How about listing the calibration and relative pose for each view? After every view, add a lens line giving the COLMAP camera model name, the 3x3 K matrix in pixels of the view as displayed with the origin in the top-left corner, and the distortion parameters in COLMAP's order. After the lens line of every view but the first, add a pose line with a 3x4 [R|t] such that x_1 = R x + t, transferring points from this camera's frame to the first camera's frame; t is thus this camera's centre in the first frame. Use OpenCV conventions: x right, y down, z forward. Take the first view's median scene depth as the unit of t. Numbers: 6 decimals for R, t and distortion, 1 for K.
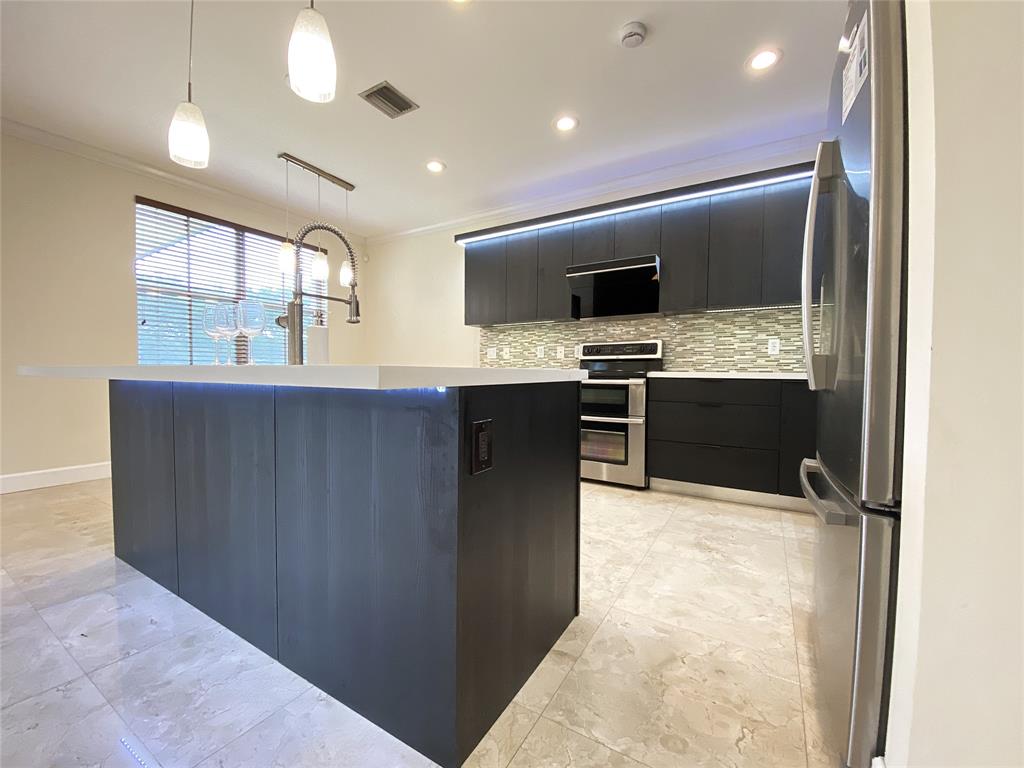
lens RADIAL K [[410.5, 0, 510.8], [0, 410.5, 390.3], [0, 0, 1]] dist [0.052745, -0.042073]
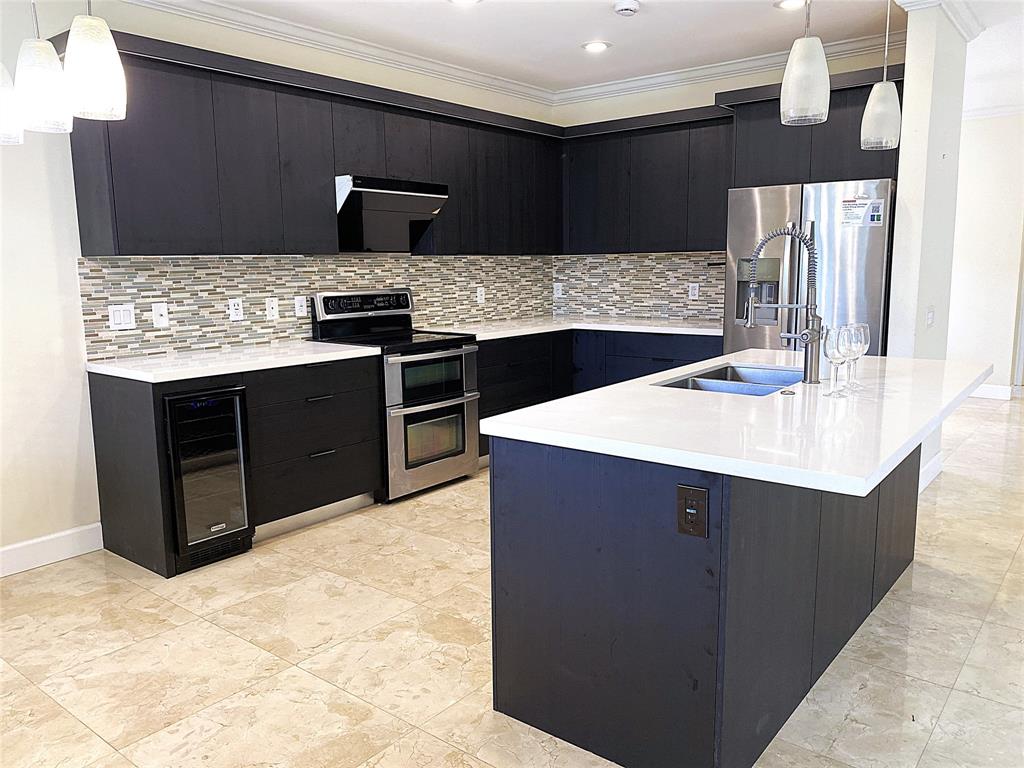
lens RADIAL K [[777.2, 0, 515.5], [0, 777.2, 385.7], [0, 0, 1]] dist [0.087115, -0.139540]
pose [[0.131052, -0.166136, 0.977356, -1.065437], [0.056586, 0.985505, 0.159934, -0.167412], [-0.989759, 0.034345, 0.138553, 0.626687]]
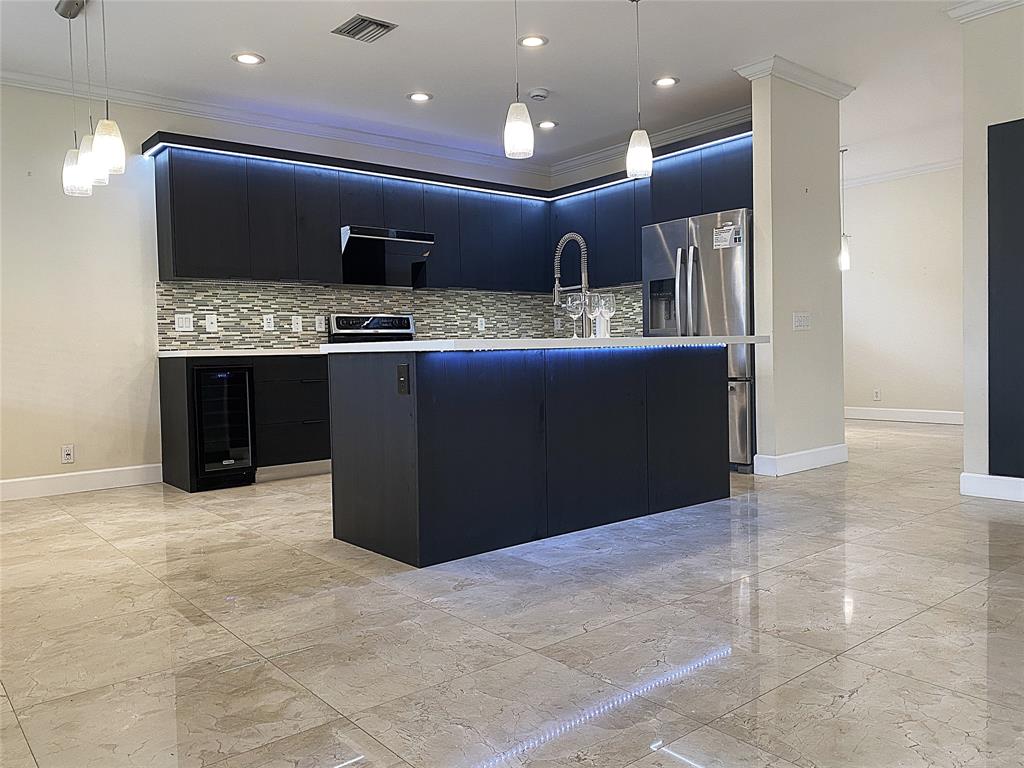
lens RADIAL K [[766.4, 0, 512.0], [0, 766.4, 384.0], [0, 0, 1]] dist [0.151410, -0.349943]
pose [[0.335491, -0.057464, 0.940289, -1.325566], [0.067270, 0.997051, 0.036932, -0.007578], [-0.939638, 0.050863, 0.338367, 0.161013]]
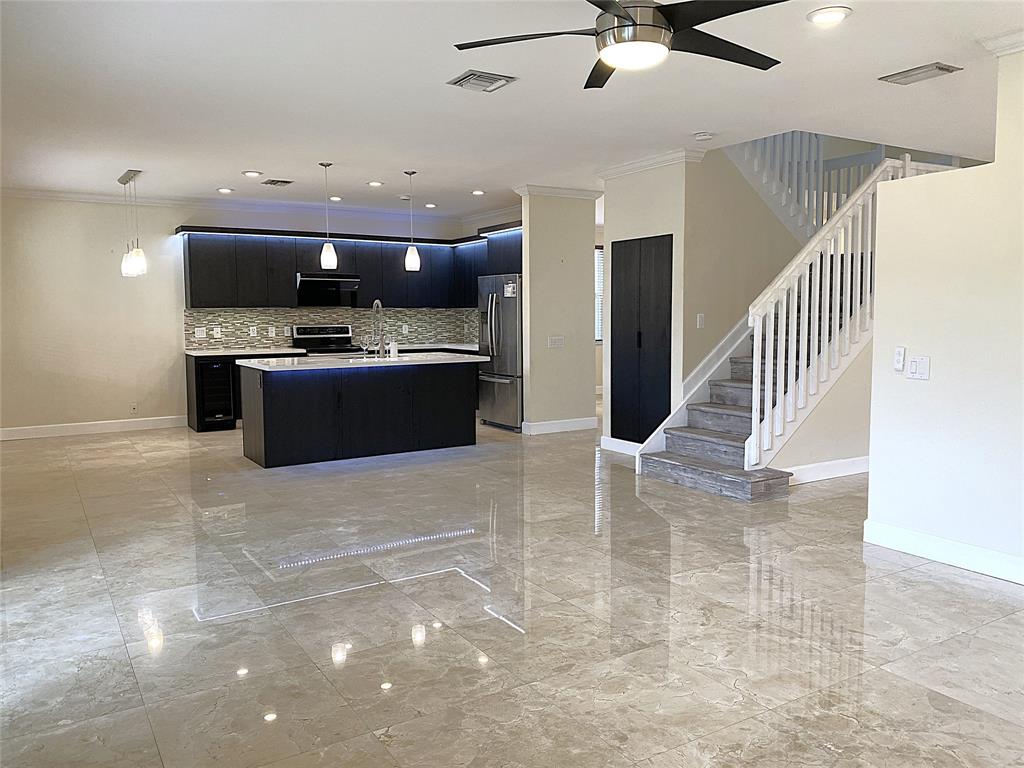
lens RADIAL K [[774.3, 0, 512.0], [0, 774.3, 384.0], [0, 0, 1]] dist [0.077226, -0.105060]
pose [[0.459887, -0.092150, 0.883183, -1.940384], [0.048299, 0.995724, 0.078743, -0.102212], [-0.886663, 0.006444, 0.462371, -0.860434]]
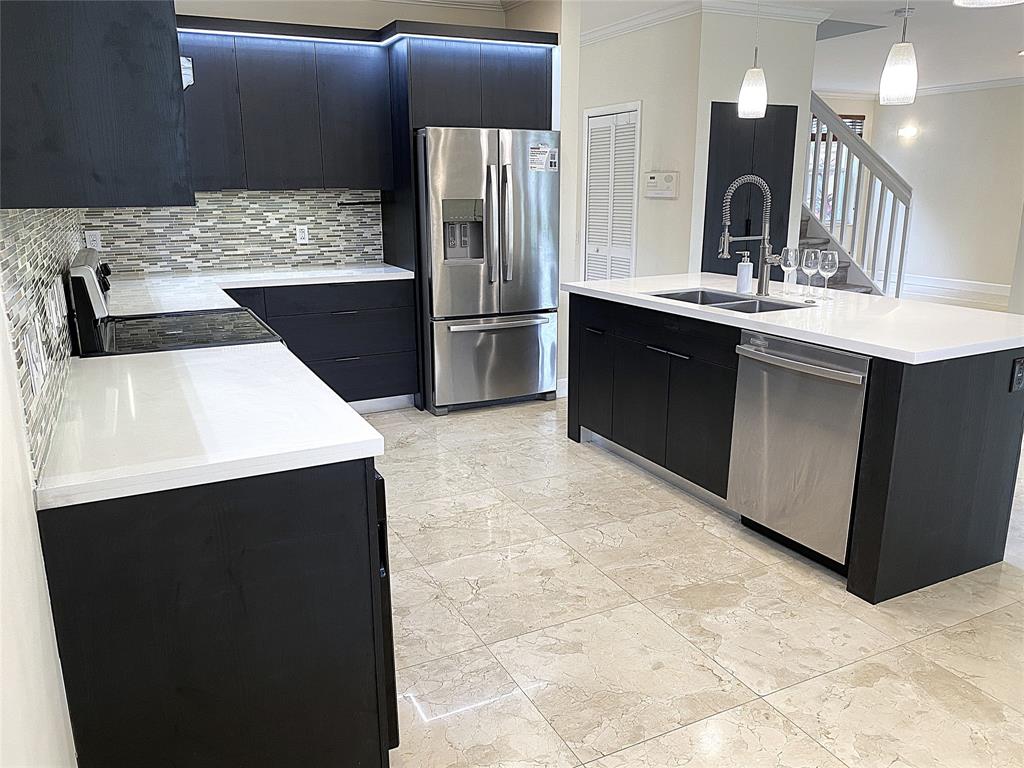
lens RADIAL K [[774.3, 0, 512.0], [0, 774.3, 384.0], [0, 0, 1]] dist [0.077226, -0.105060]
pose [[-0.843210, -0.136568, 0.519947, -0.512747], [0.023032, 0.957128, 0.288748, -0.224728], [-0.537090, 0.255450, -0.803915, 1.521414]]
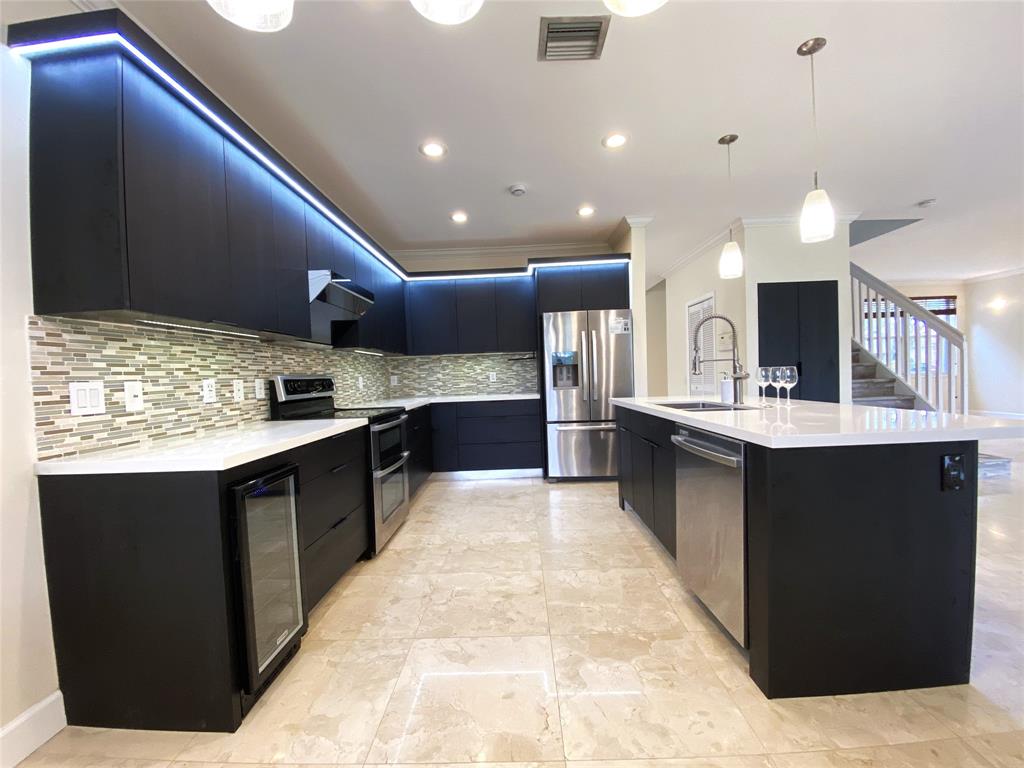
lens RADIAL K [[413.6, 0, 512.8], [0, 413.6, 388.1], [0, 0, 1]] dist [0.023582, -0.020092]
pose [[-0.501725, -0.017781, 0.864845, -0.660433], [0.070752, 0.995595, 0.061514, -0.123719], [-0.862129, 0.092052, -0.498257, 1.141567]]
